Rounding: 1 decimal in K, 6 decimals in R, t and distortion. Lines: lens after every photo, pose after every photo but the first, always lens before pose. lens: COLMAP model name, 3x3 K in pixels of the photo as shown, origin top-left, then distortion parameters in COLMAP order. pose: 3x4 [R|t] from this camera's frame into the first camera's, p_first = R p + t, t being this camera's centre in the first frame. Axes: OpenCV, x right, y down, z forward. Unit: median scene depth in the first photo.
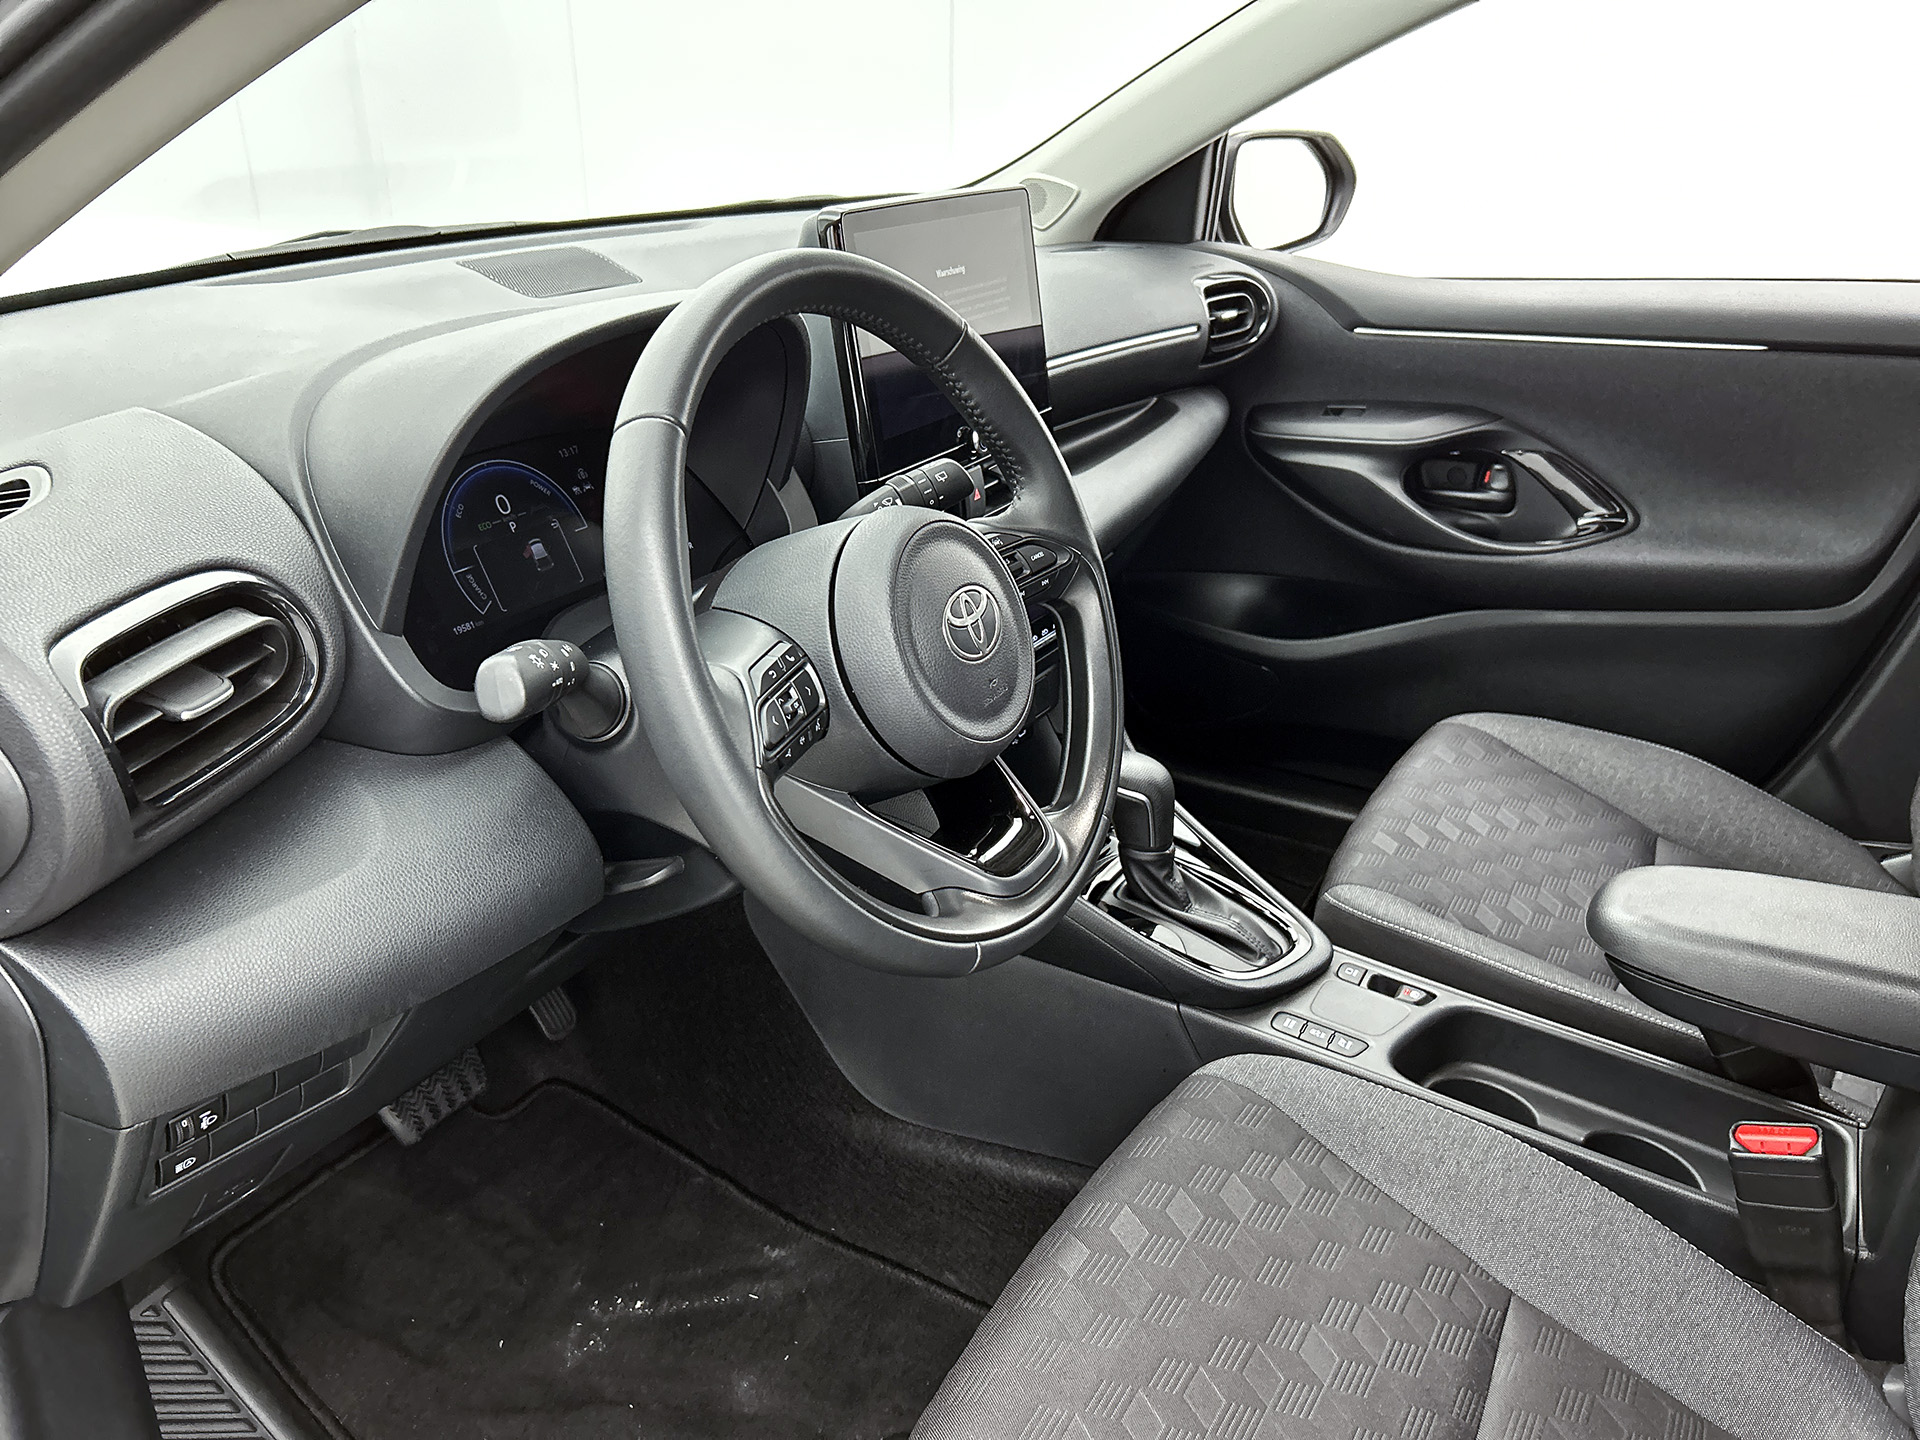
lens RADIAL K [[1466.1, 0, 971.0], [0, 1466.1, 749.4], [0, 0, 1]] dist [0.032740, -0.007136]
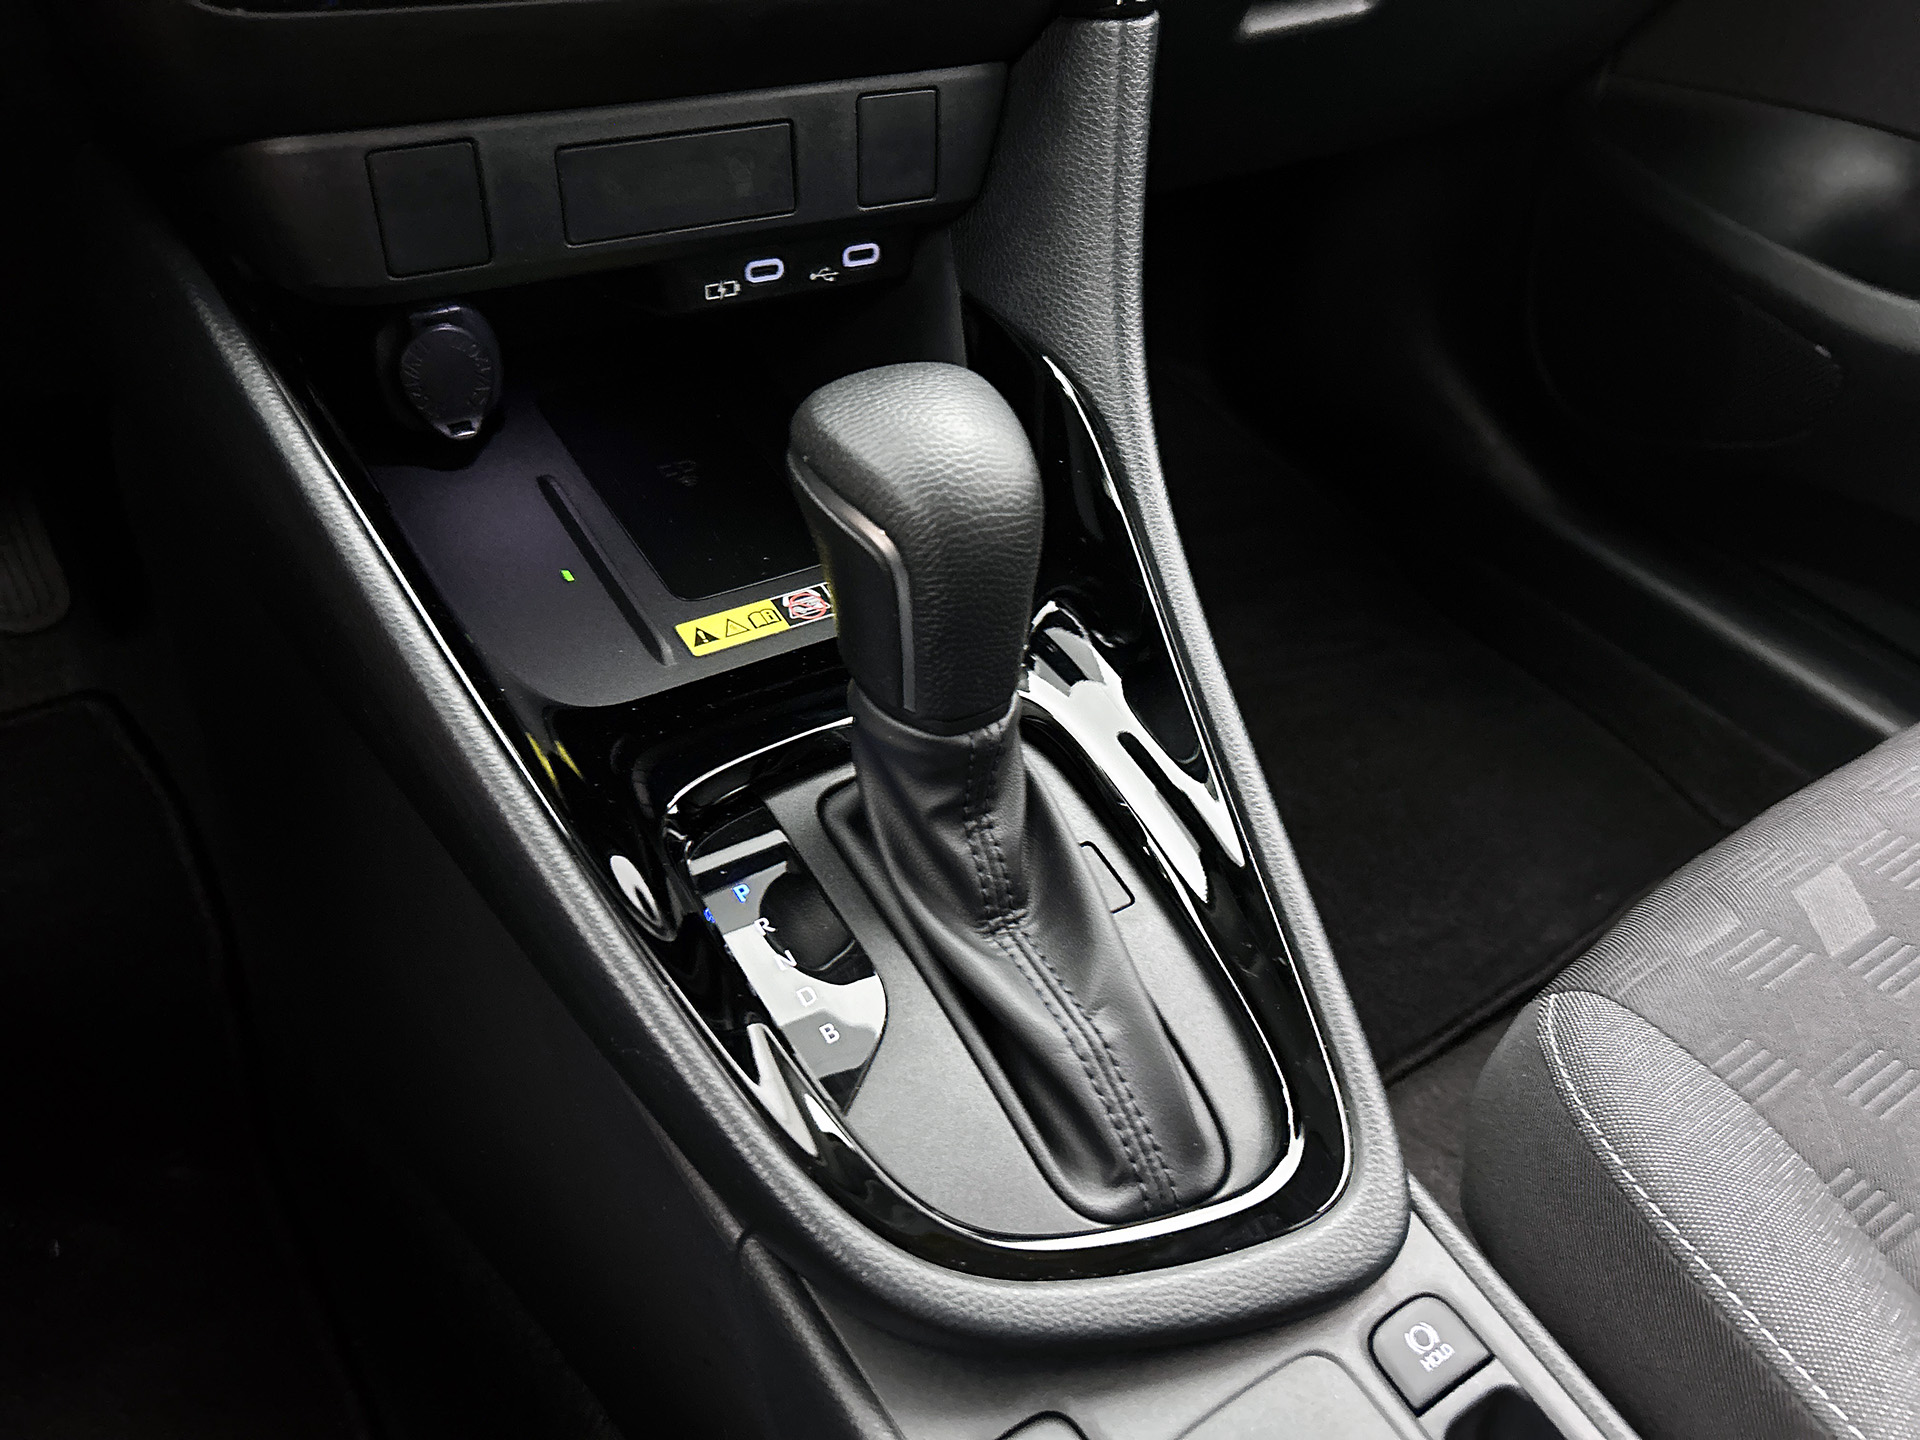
lens RADIAL K [[1466.1, 0, 971.0], [0, 1466.1, 749.4], [0, 0, 1]] dist [0.032740, -0.007136]
pose [[0.886882, 0.355197, -0.295424, 0.202659], [-0.266336, 0.915586, 0.301277, -0.016782], [0.377499, -0.188515, 0.906618, 0.657527]]
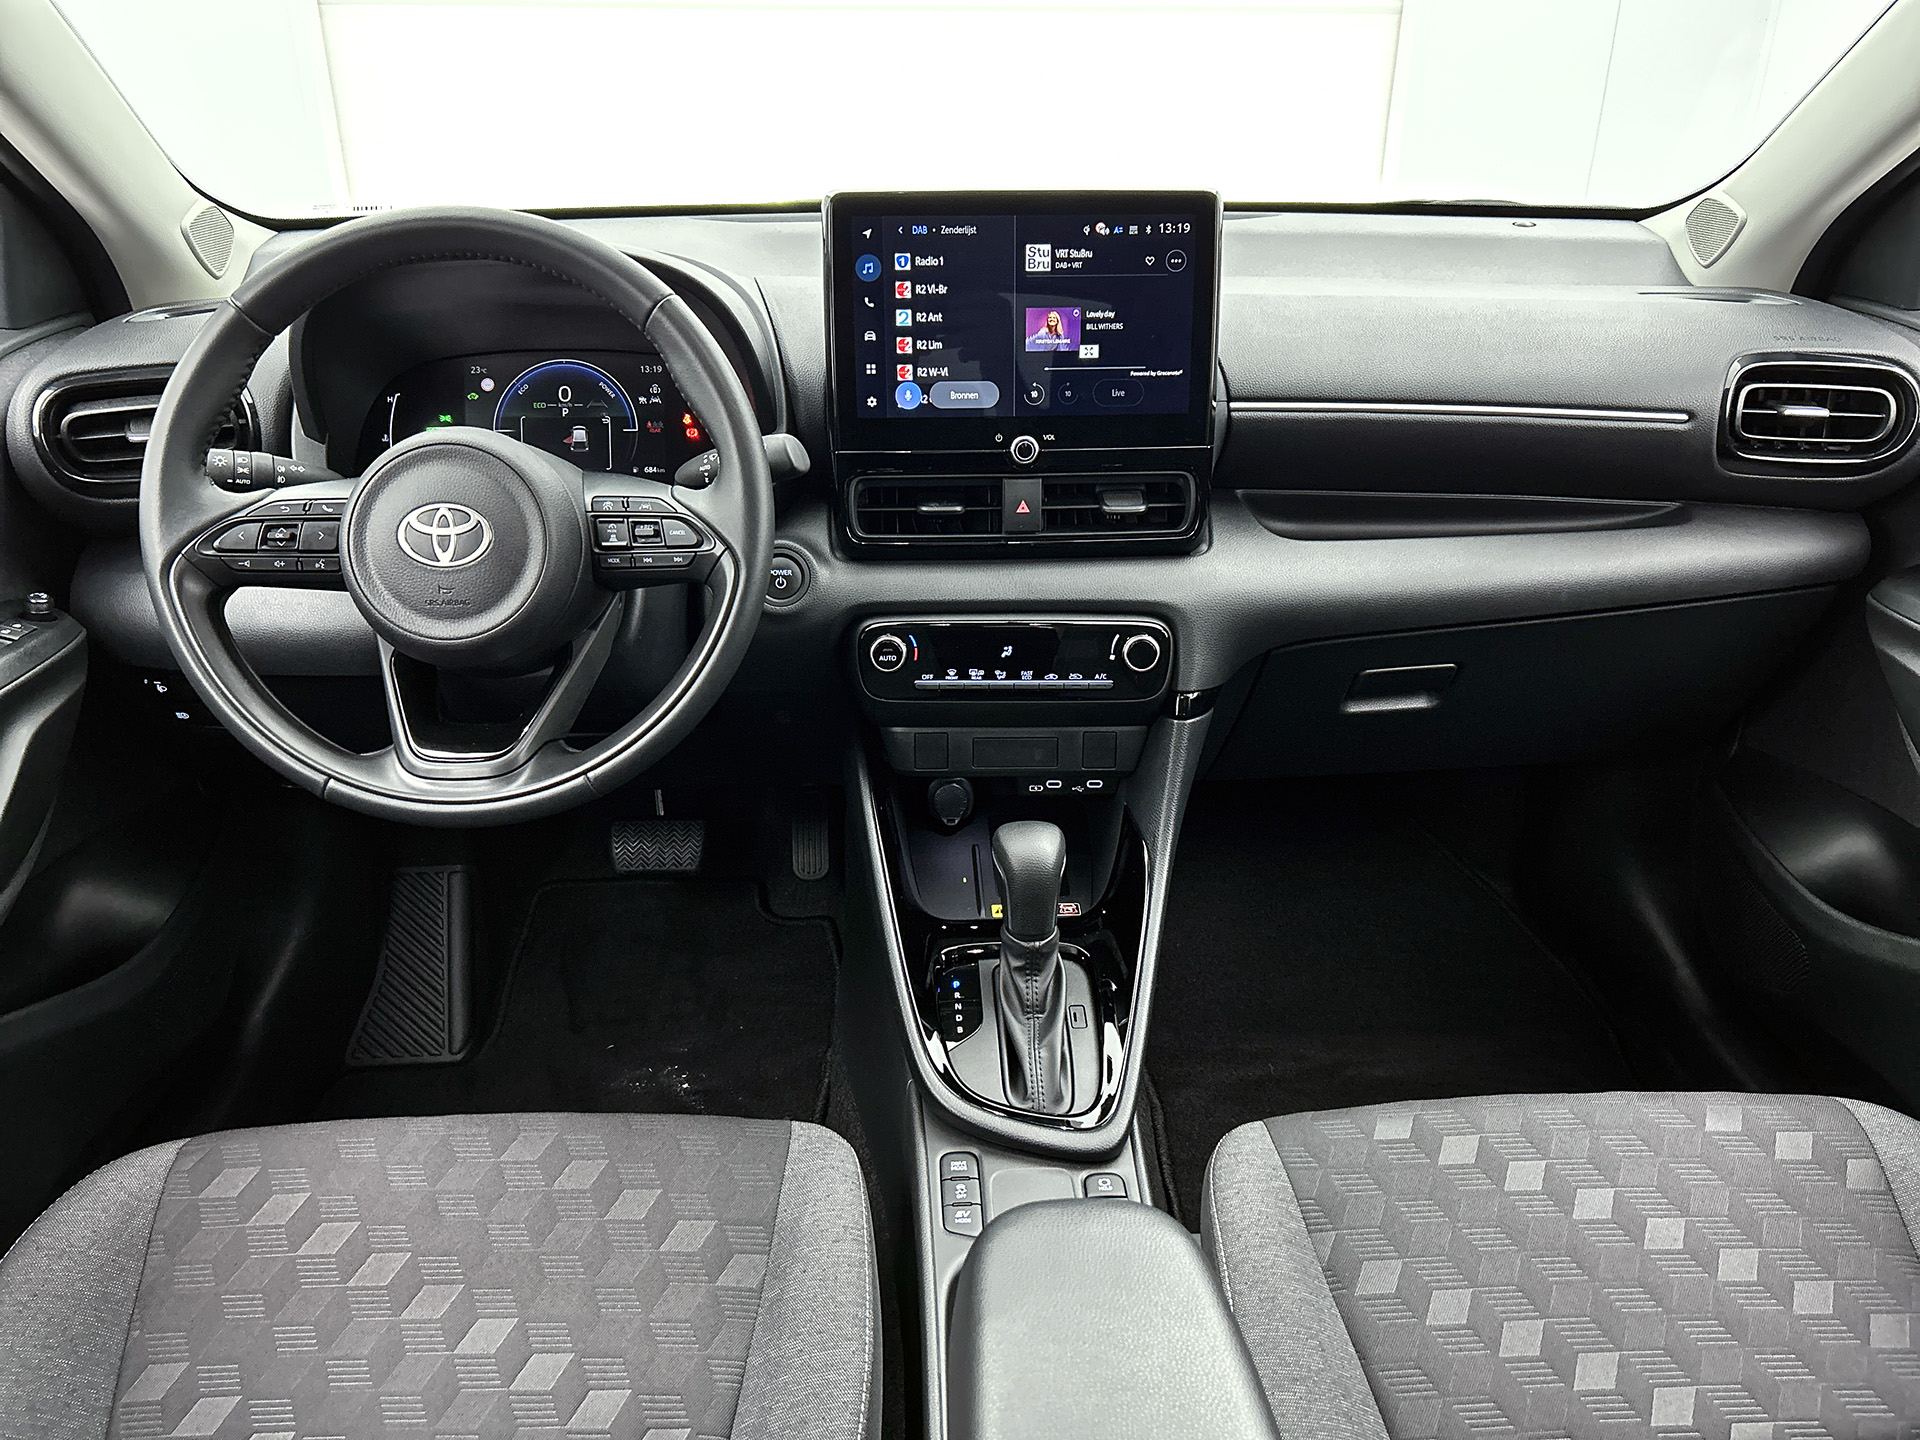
lens RADIAL K [[1466.1, 0, 971.0], [0, 1466.1, 749.4], [0, 0, 1]] dist [0.032740, -0.007136]
pose [[0.529318, 0.361944, -0.767345, 0.679482], [-0.356045, 0.915705, 0.186322, -0.172344], [0.770100, 0.174586, 0.613568, 0.369563]]
